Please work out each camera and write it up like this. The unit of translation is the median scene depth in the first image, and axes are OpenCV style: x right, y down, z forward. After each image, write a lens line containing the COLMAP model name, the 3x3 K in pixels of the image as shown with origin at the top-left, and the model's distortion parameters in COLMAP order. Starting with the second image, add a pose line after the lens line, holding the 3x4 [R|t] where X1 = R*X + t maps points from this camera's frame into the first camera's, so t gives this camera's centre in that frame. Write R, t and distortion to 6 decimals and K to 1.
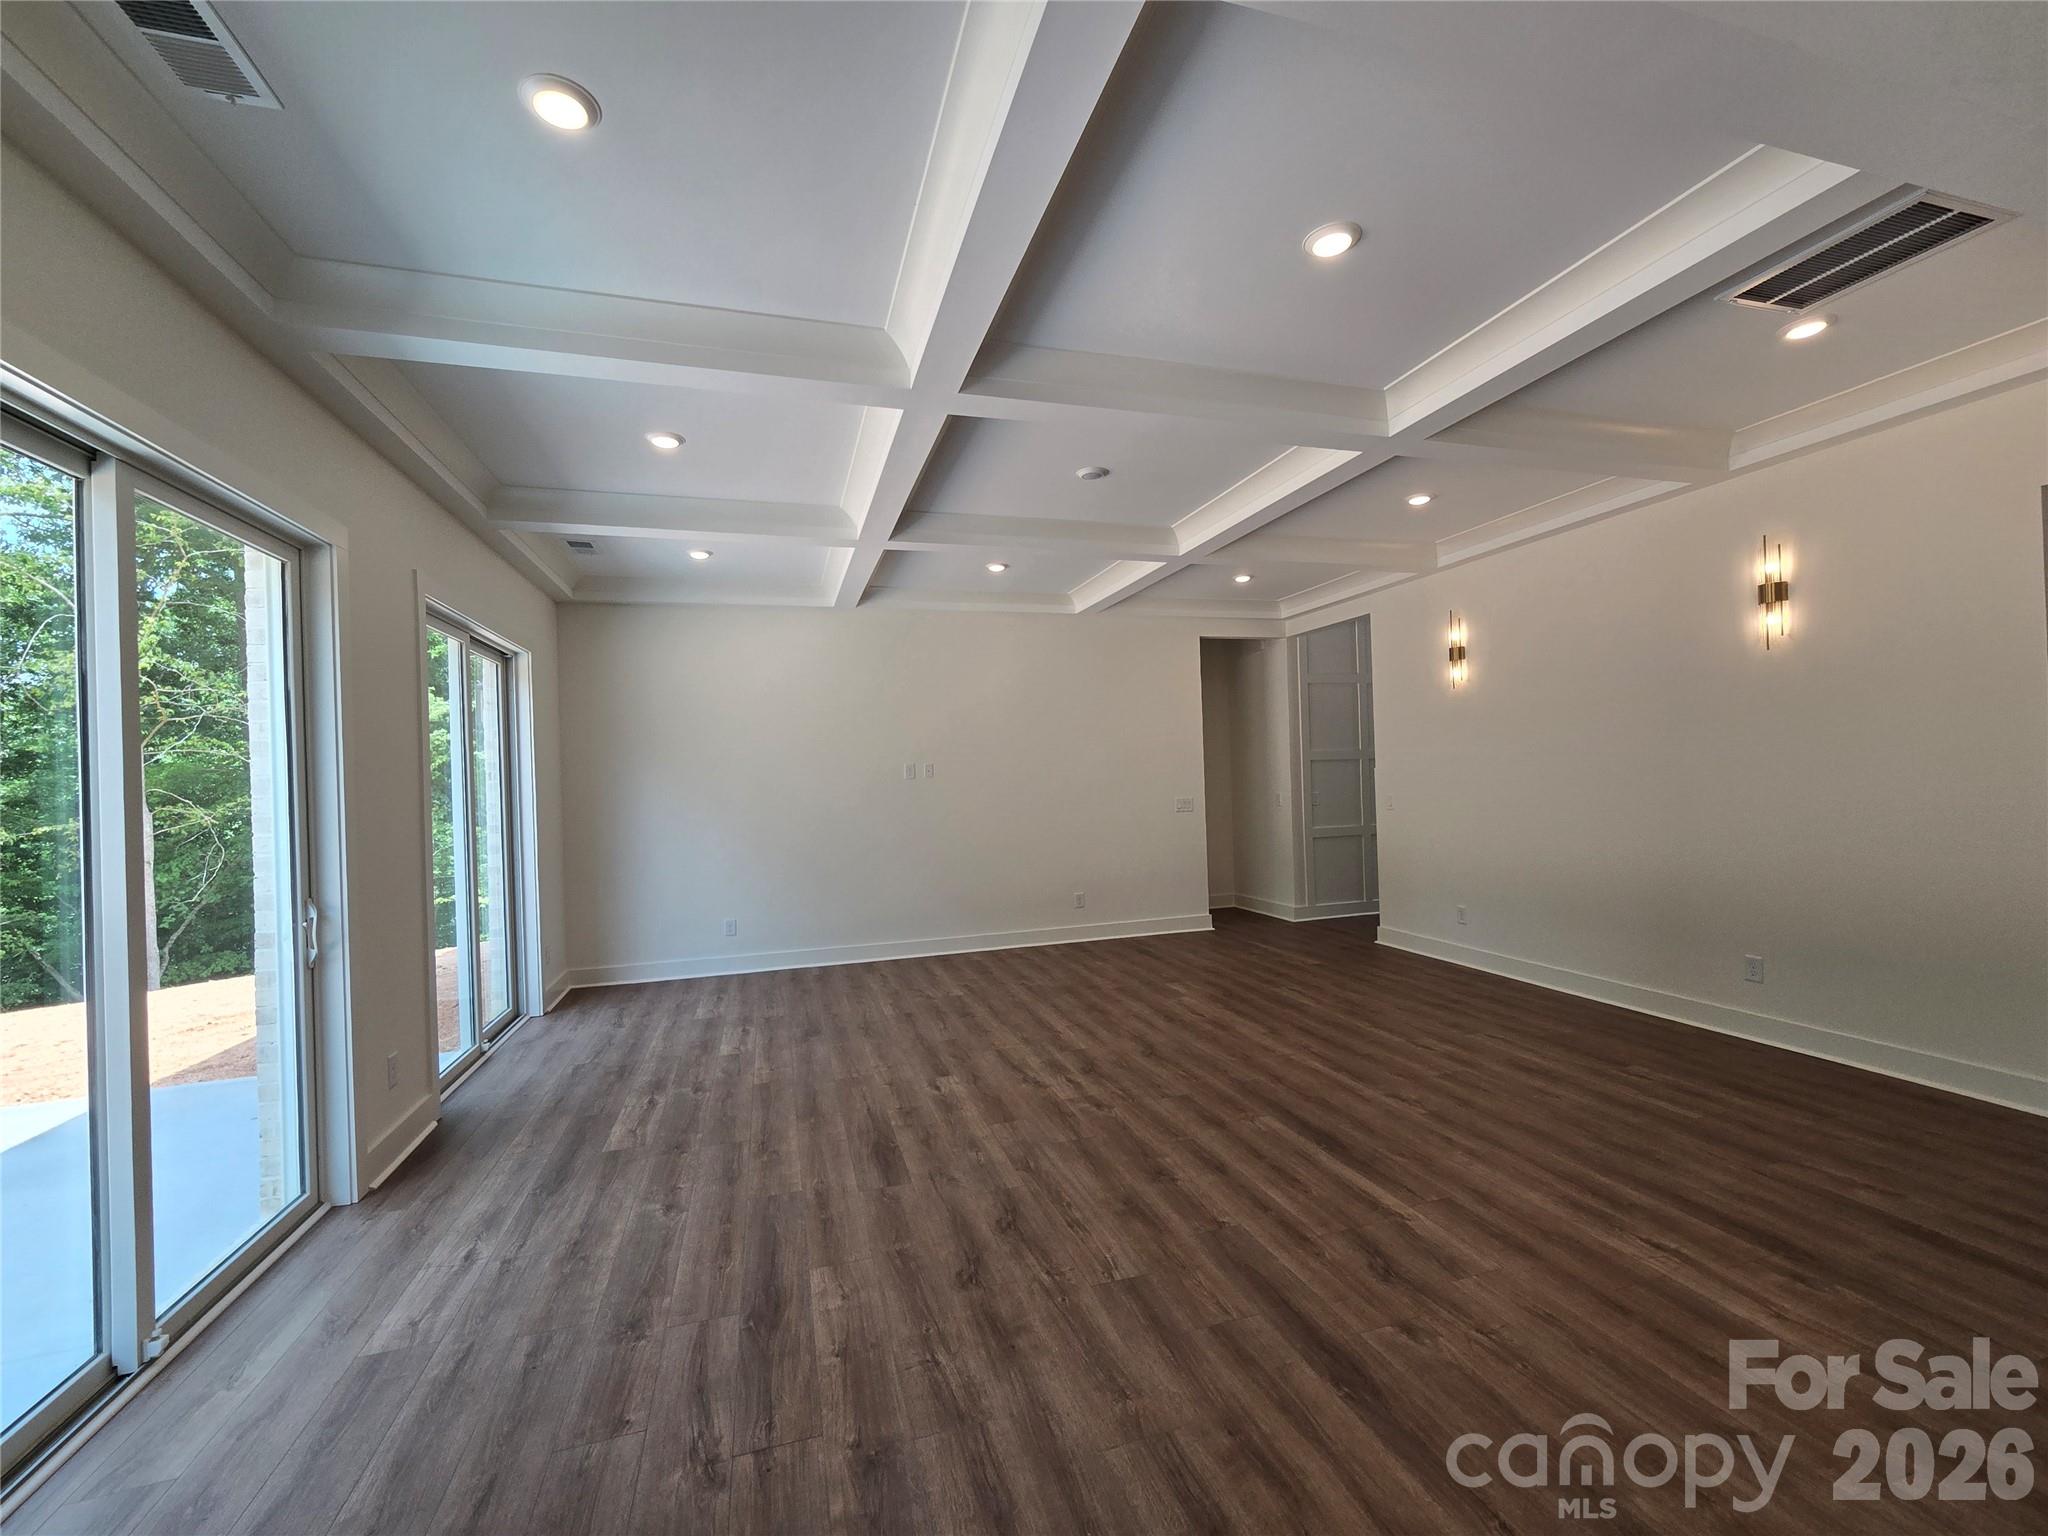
lens RADIAL K [[848.6, 0, 1030.5], [0, 848.6, 773.0], [0, 0, 1]] dist [-0.003503, -0.000616]
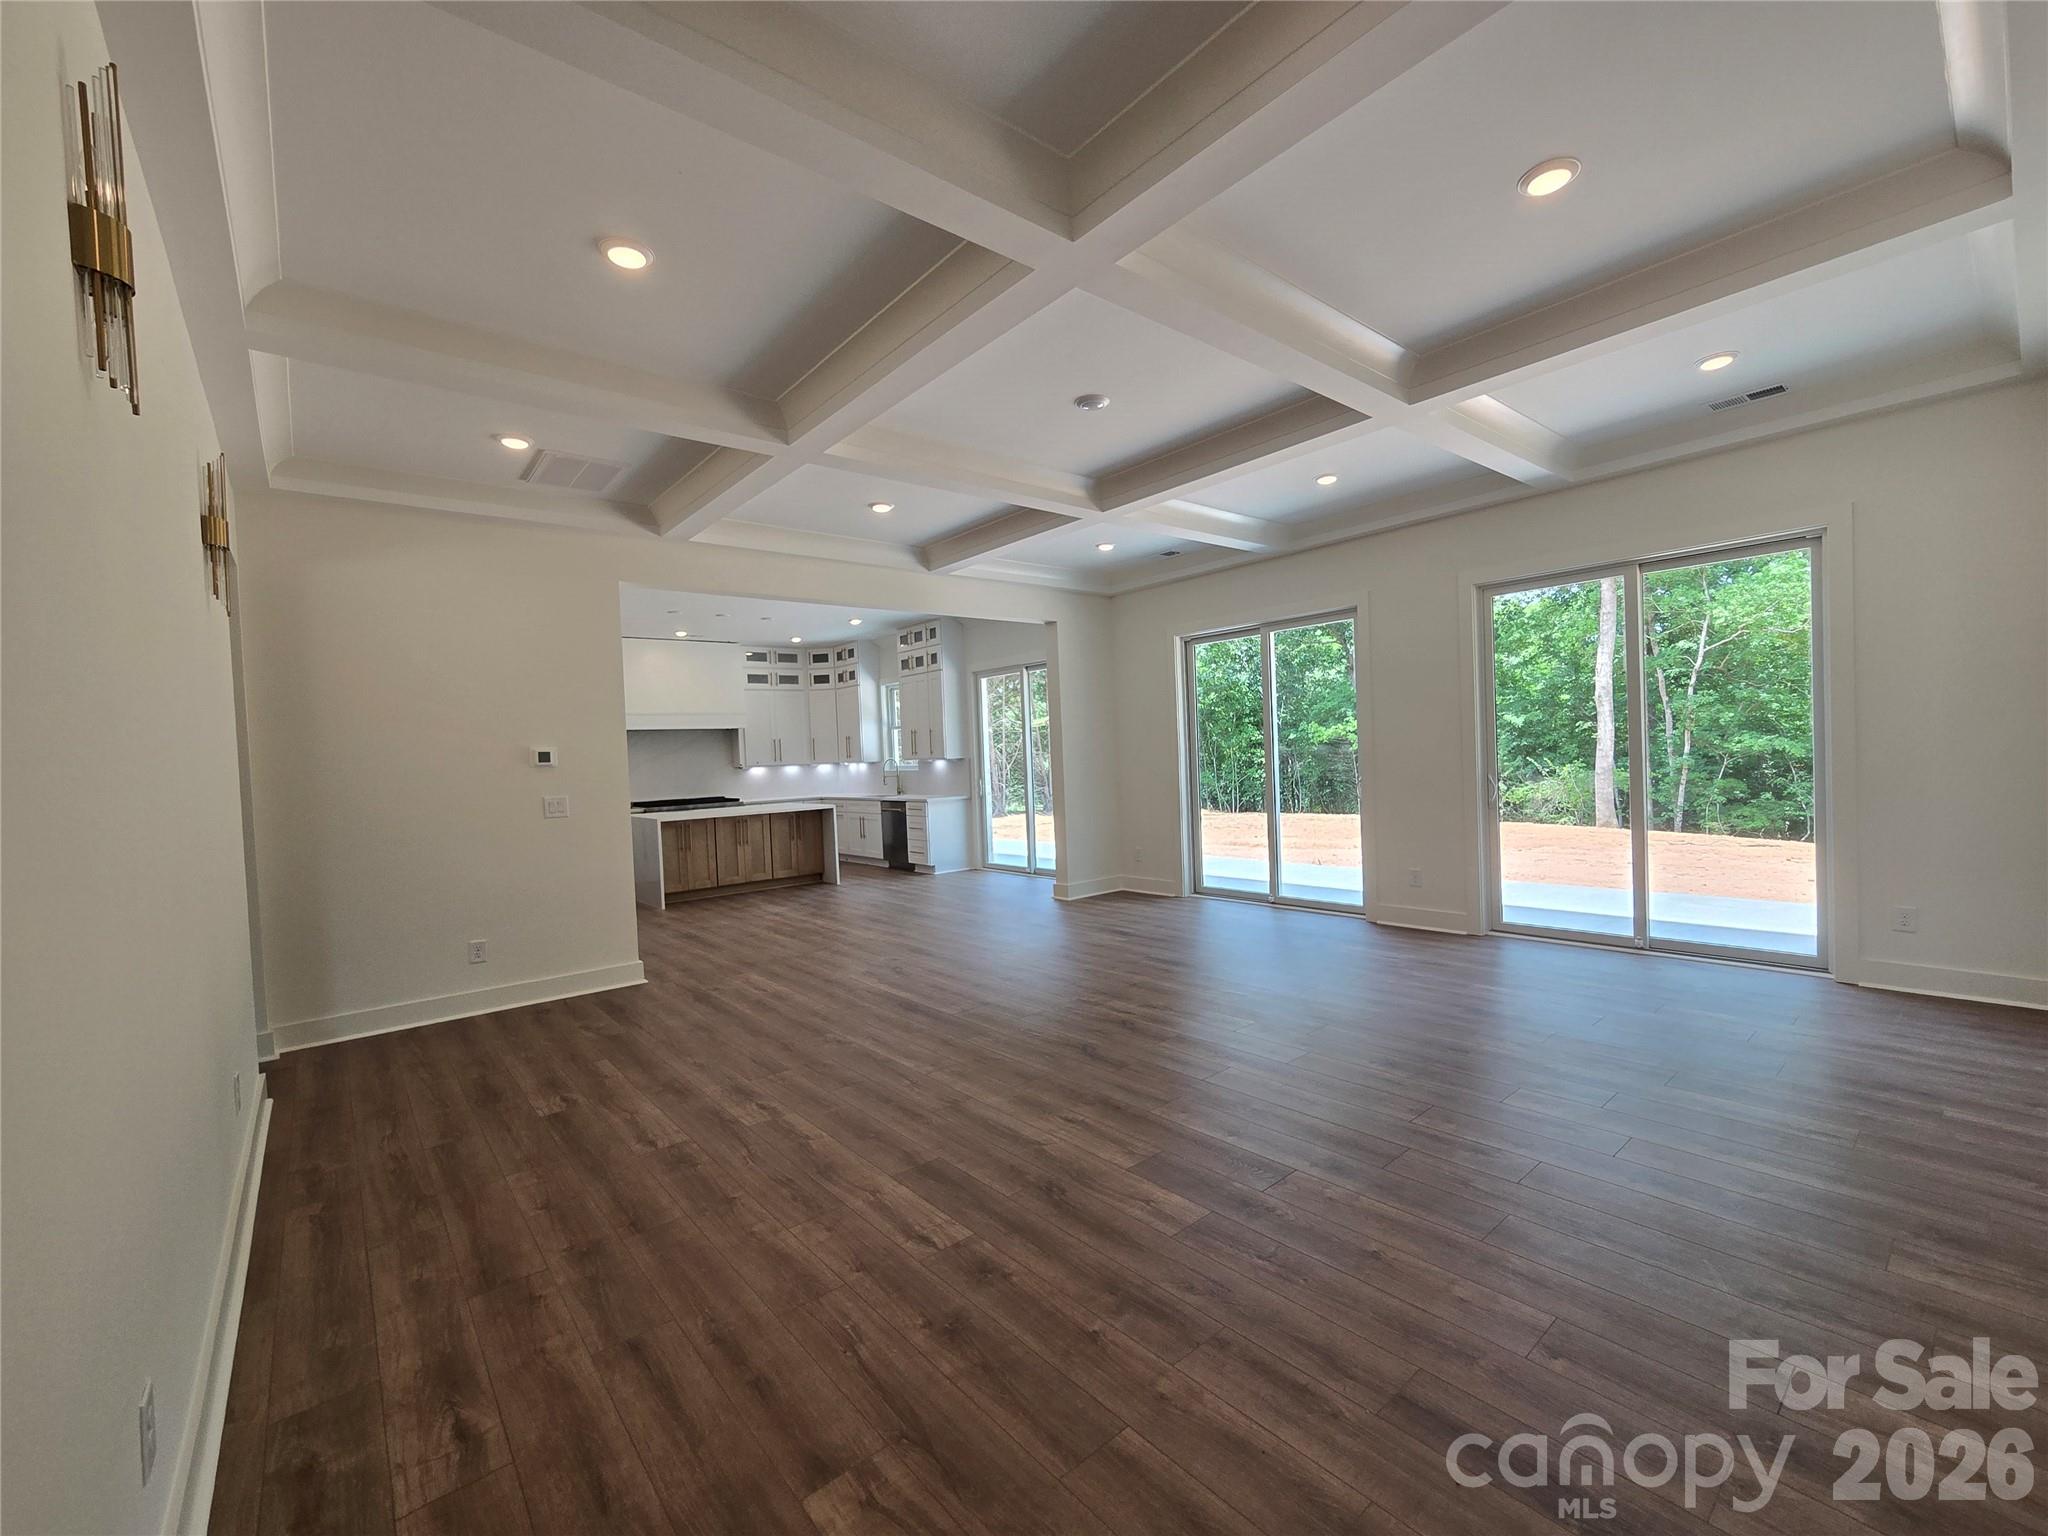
lens RADIAL K [[848.6, 0, 1030.5], [0, 848.6, 773.0], [0, 0, 1]] dist [-0.003503, -0.000616]
pose [[-0.917917, 0.079066, -0.388814, 0.580720], [0.073131, 0.996869, 0.030066, 0.013838], [0.389974, -0.000836, -0.920826, 2.017420]]
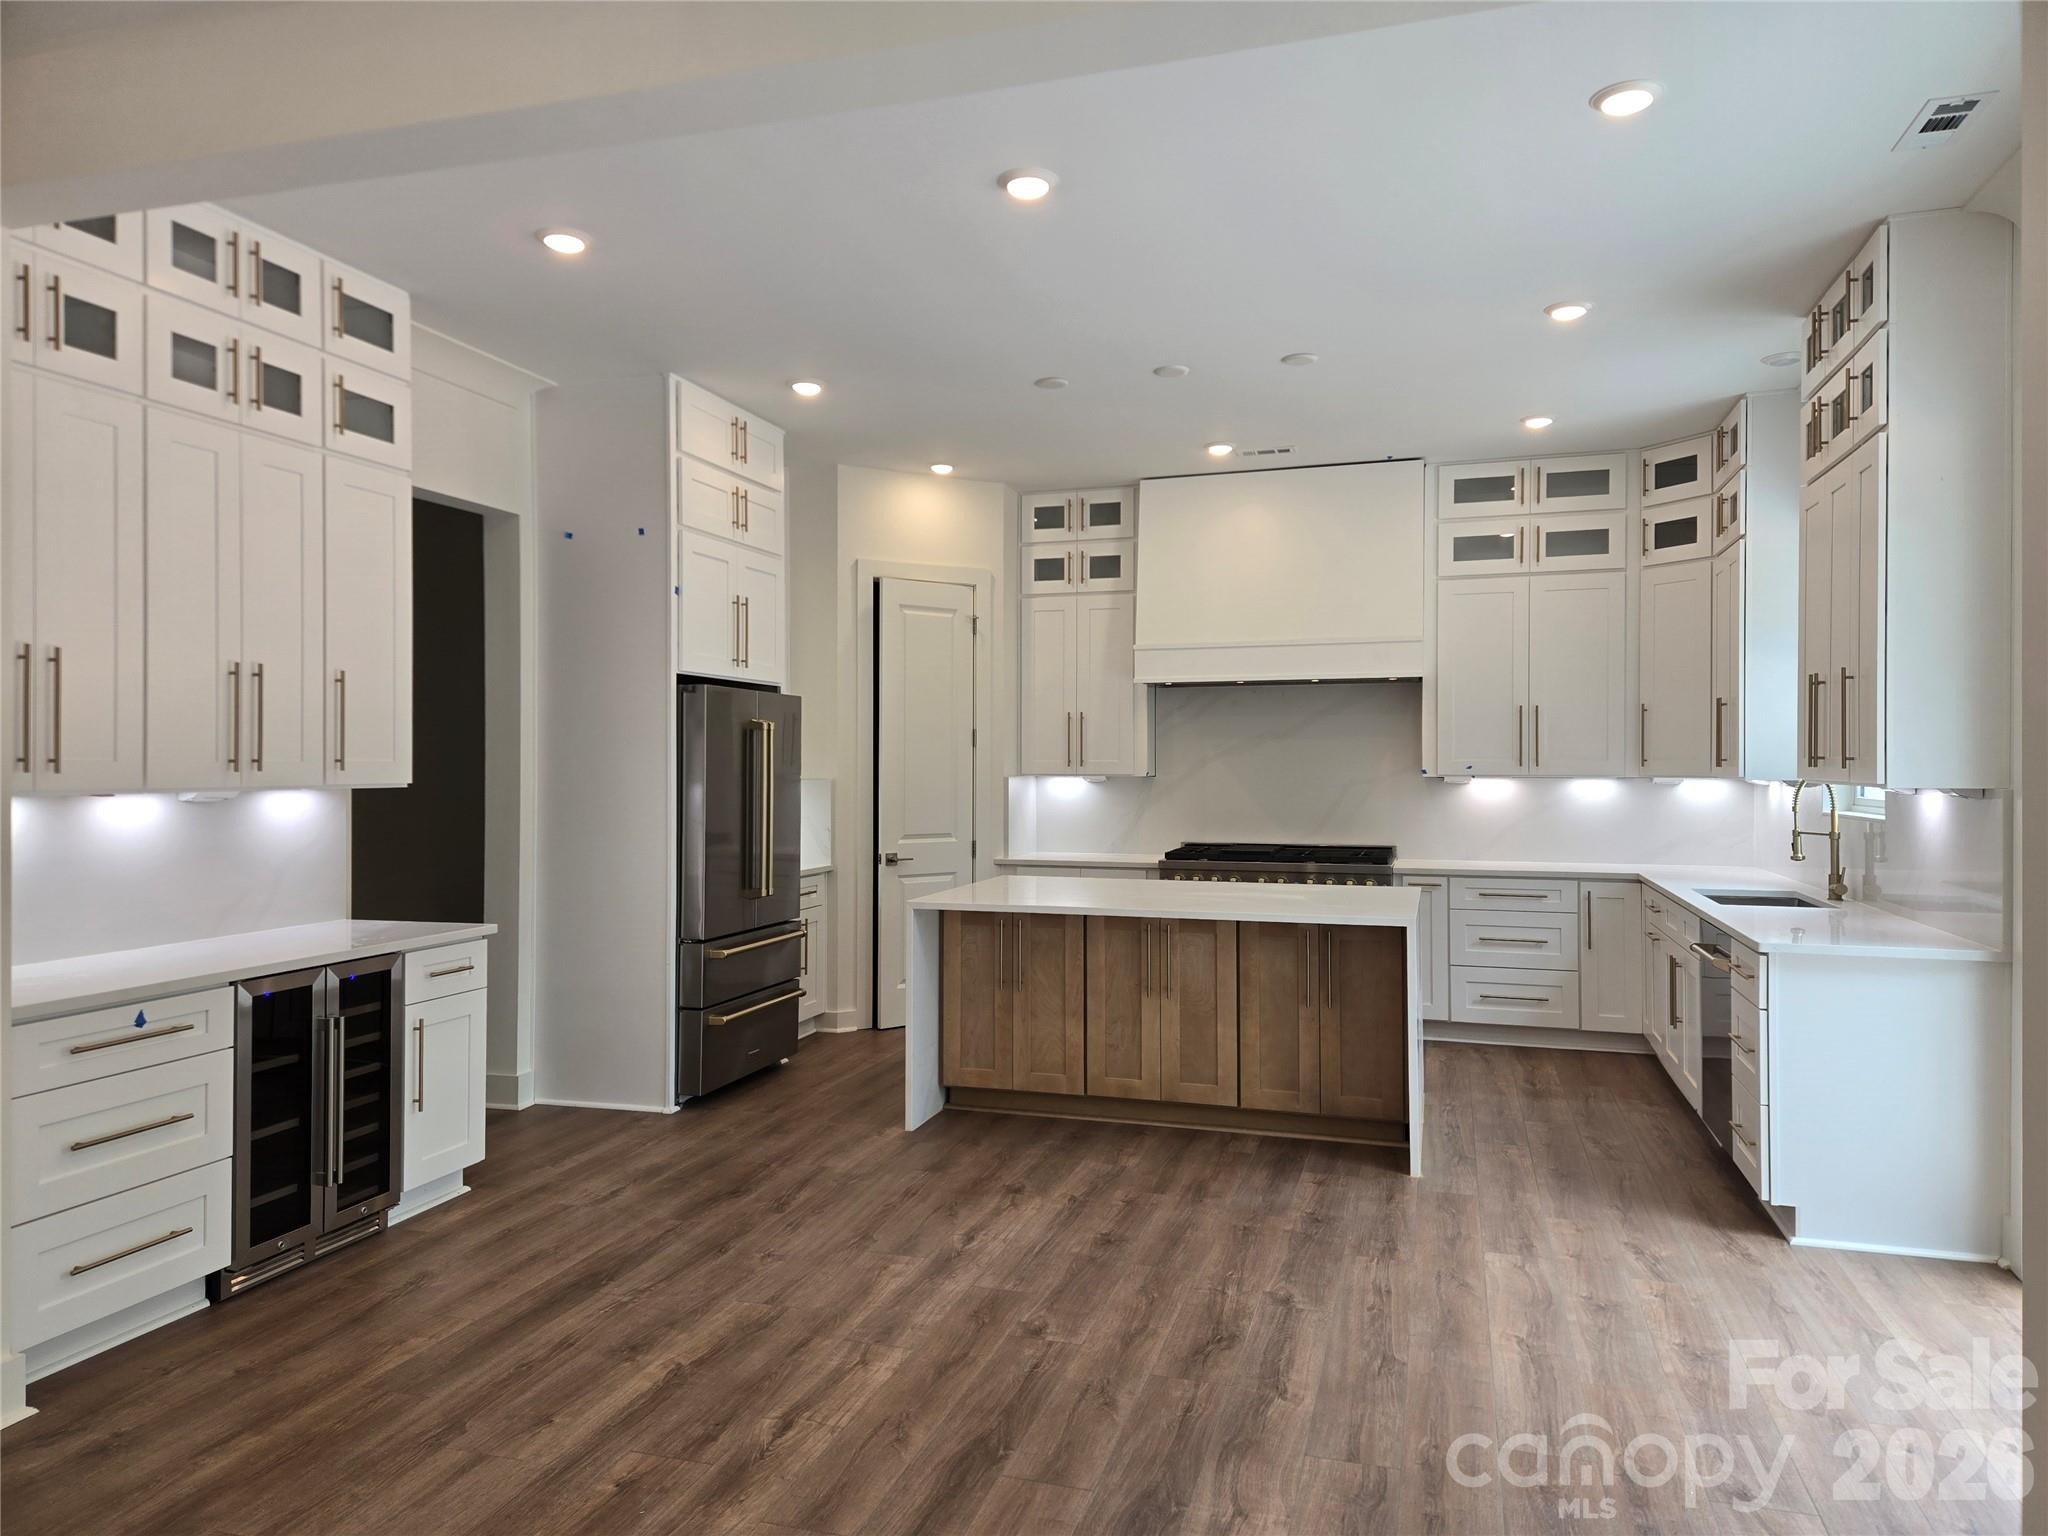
lens RADIAL K [[1357.7, 0, 1018.2], [0, 1357.7, 764.9], [0, 0, 1]] dist [0.109733, -0.115391]
pose [[-0.824461, 0.031956, 0.565015, -0.242009], [0.023681, 0.999478, -0.021972, 0.020057], [-0.565422, -0.004735, -0.824788, 0.767638]]
